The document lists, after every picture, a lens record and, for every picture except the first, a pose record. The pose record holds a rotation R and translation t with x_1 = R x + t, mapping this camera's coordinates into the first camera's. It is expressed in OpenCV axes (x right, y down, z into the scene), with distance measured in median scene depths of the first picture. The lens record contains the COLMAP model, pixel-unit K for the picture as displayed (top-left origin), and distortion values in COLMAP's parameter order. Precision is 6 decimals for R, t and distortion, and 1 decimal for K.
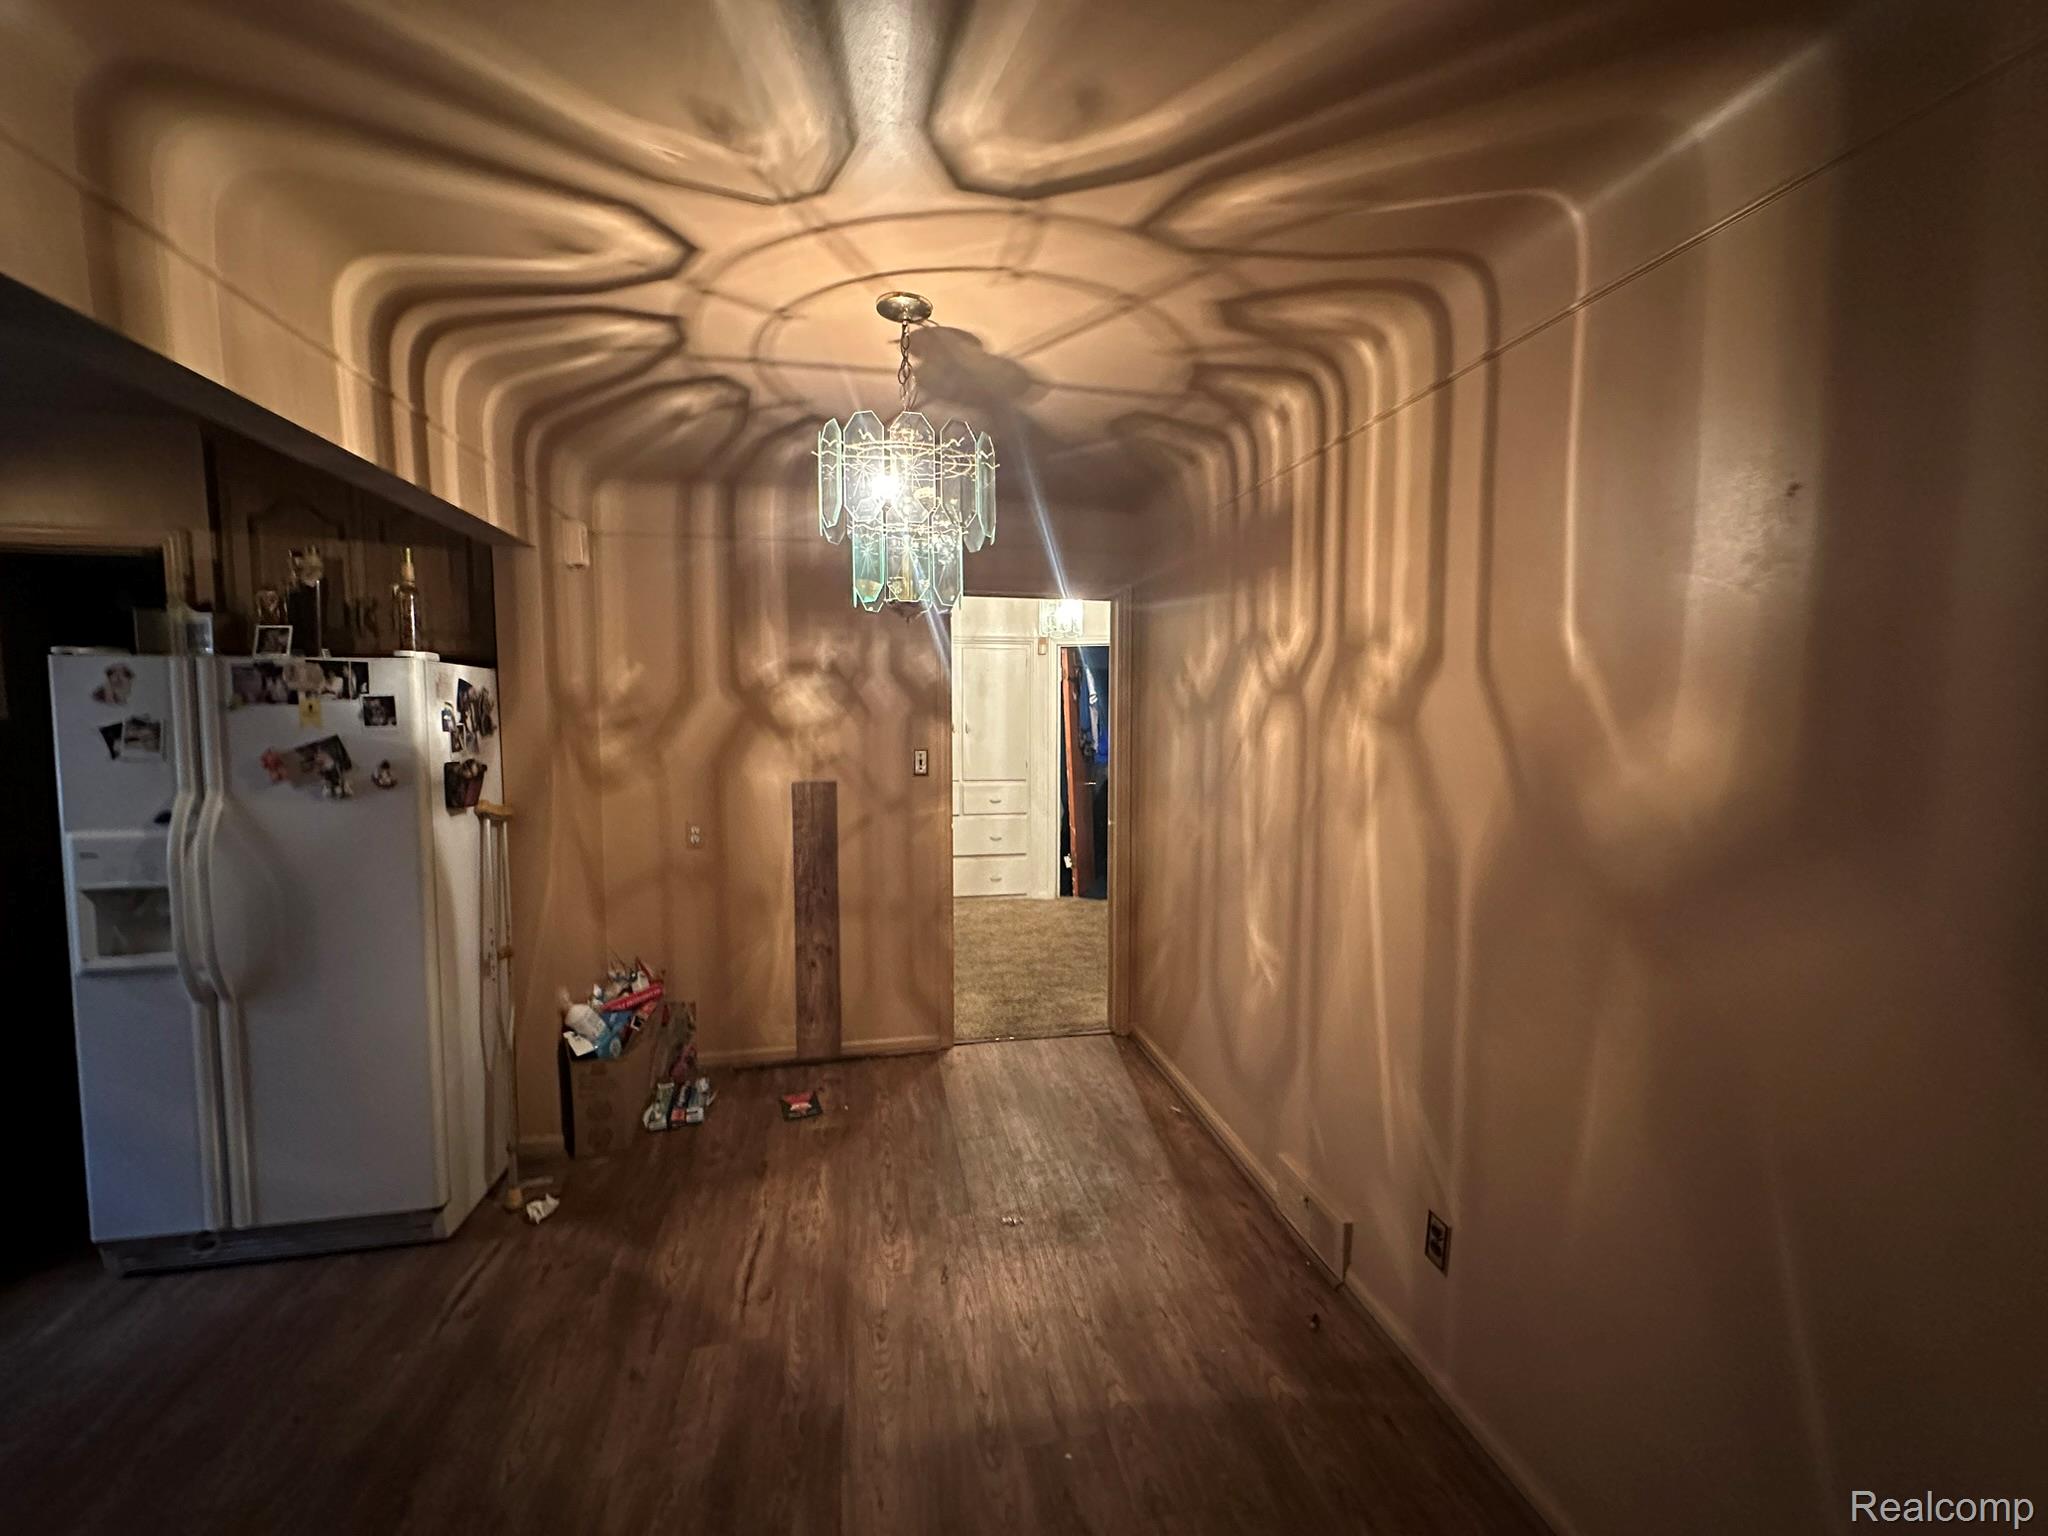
lens RADIAL K [[807.3, 0, 1024.0], [0, 807.3, 768.0], [0, 0, 1]] dist [-0.007218, -0.000012]
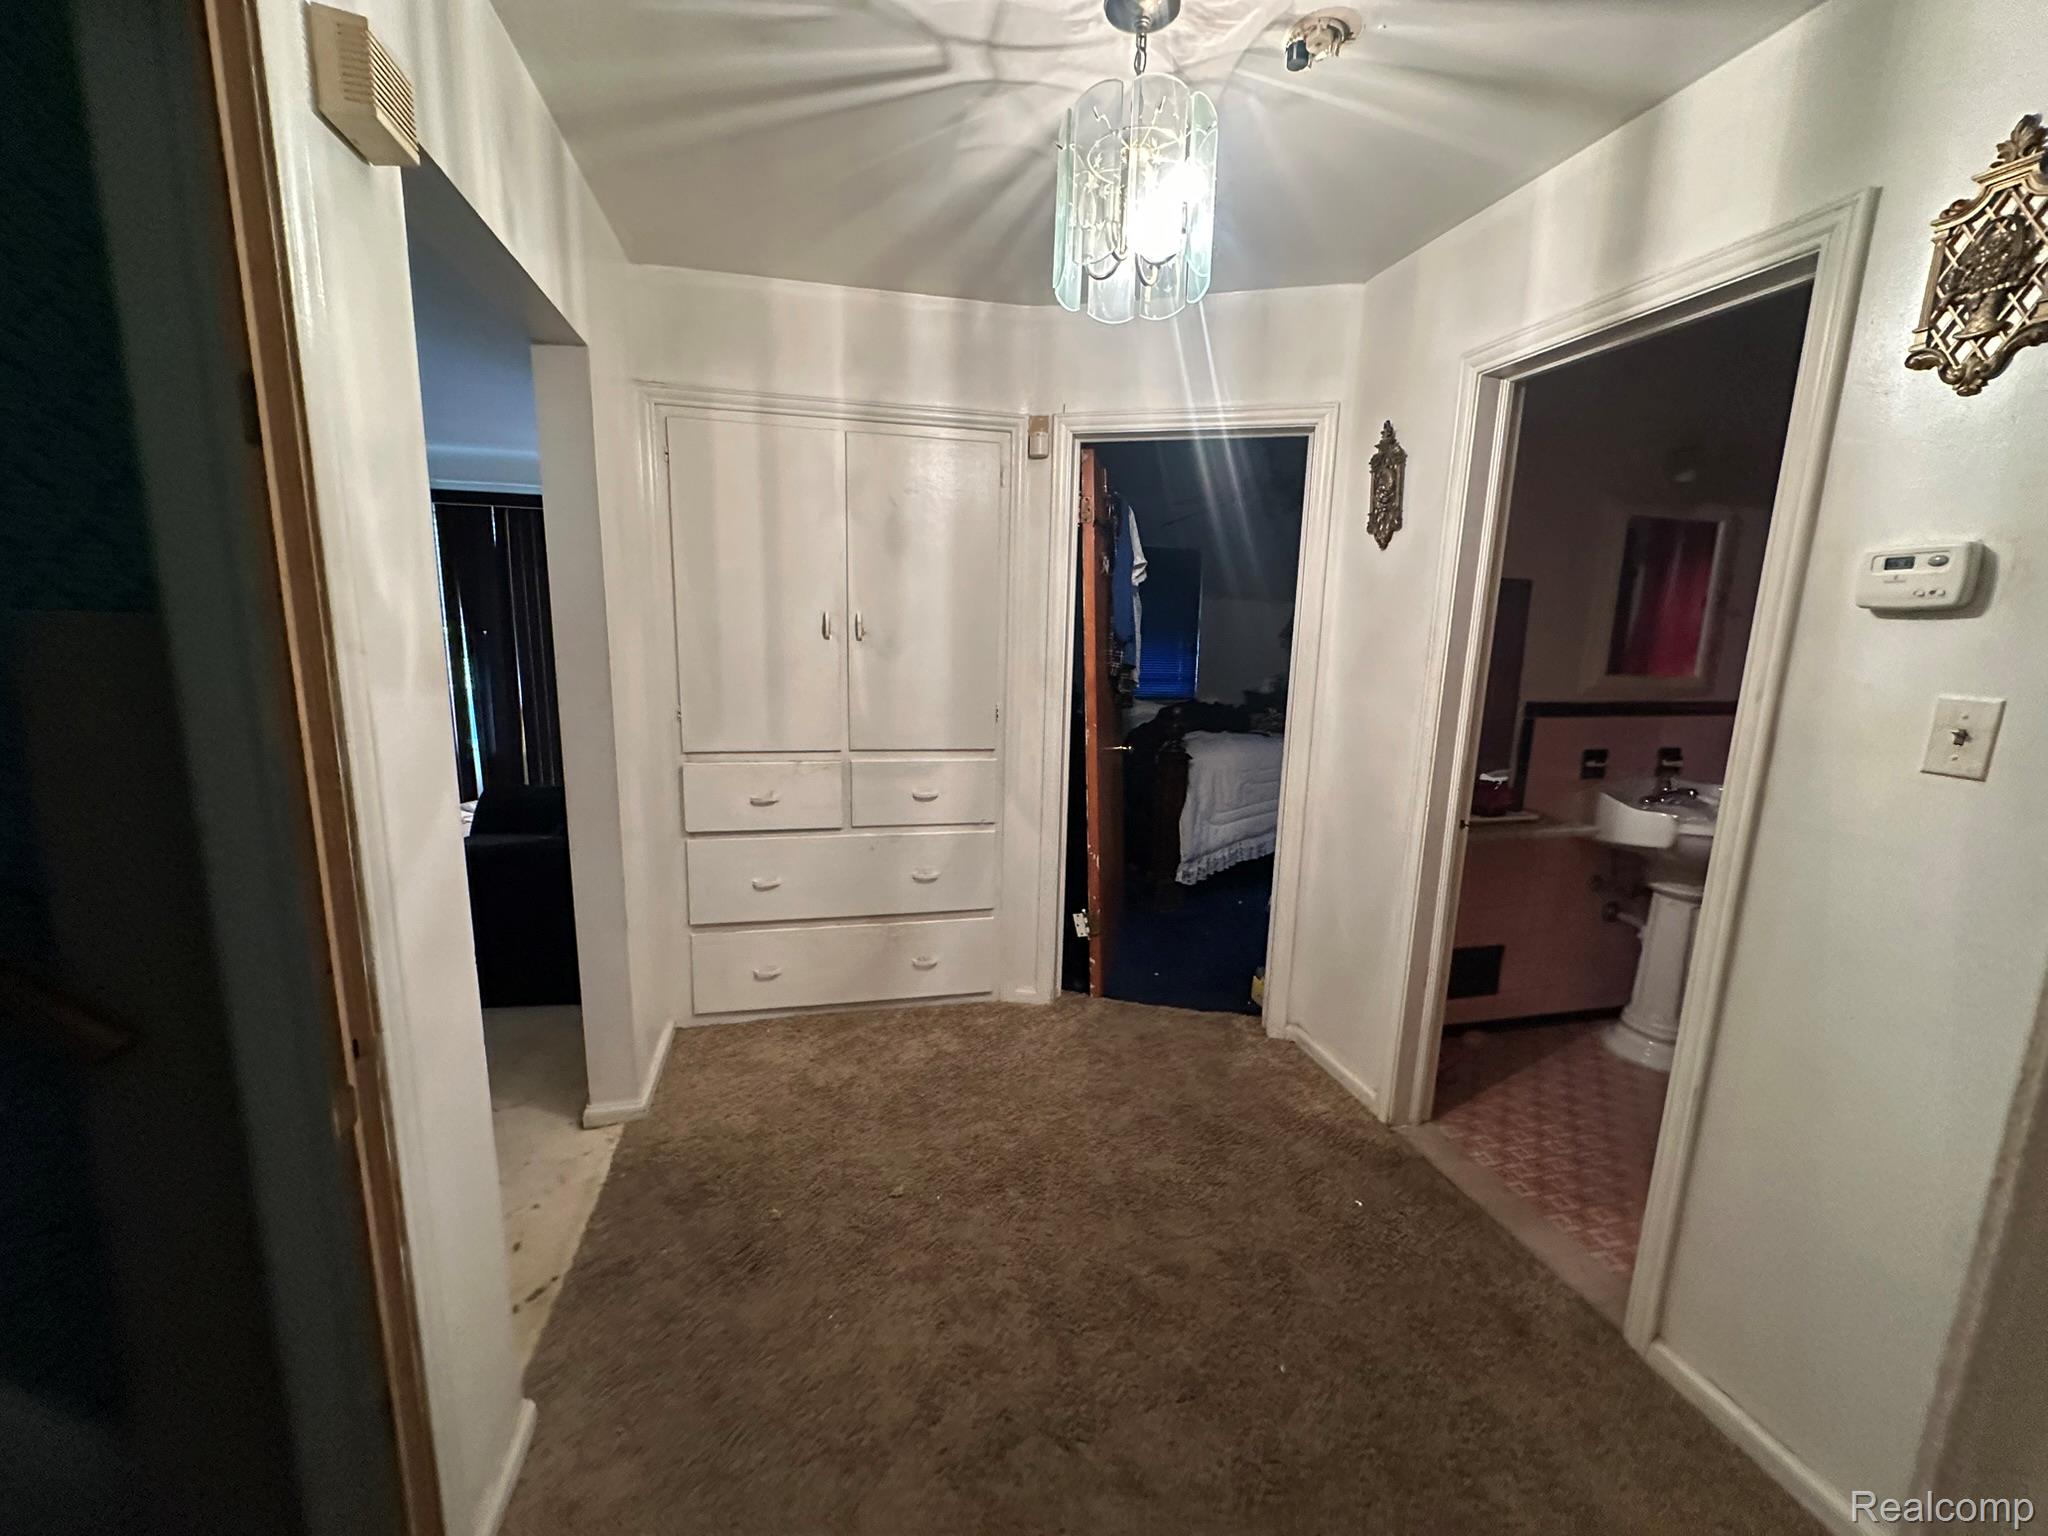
lens RADIAL K [[807.3, 0, 1024.0], [0, 807.3, 768.0], [0, 0, 1]] dist [-0.007218, -0.000012]
pose [[0.998933, 0.016173, 0.043266, -0.000343], [-0.021019, 0.993257, 0.114010, -0.026621], [-0.041130, -0.114797, 0.992537, 0.549238]]
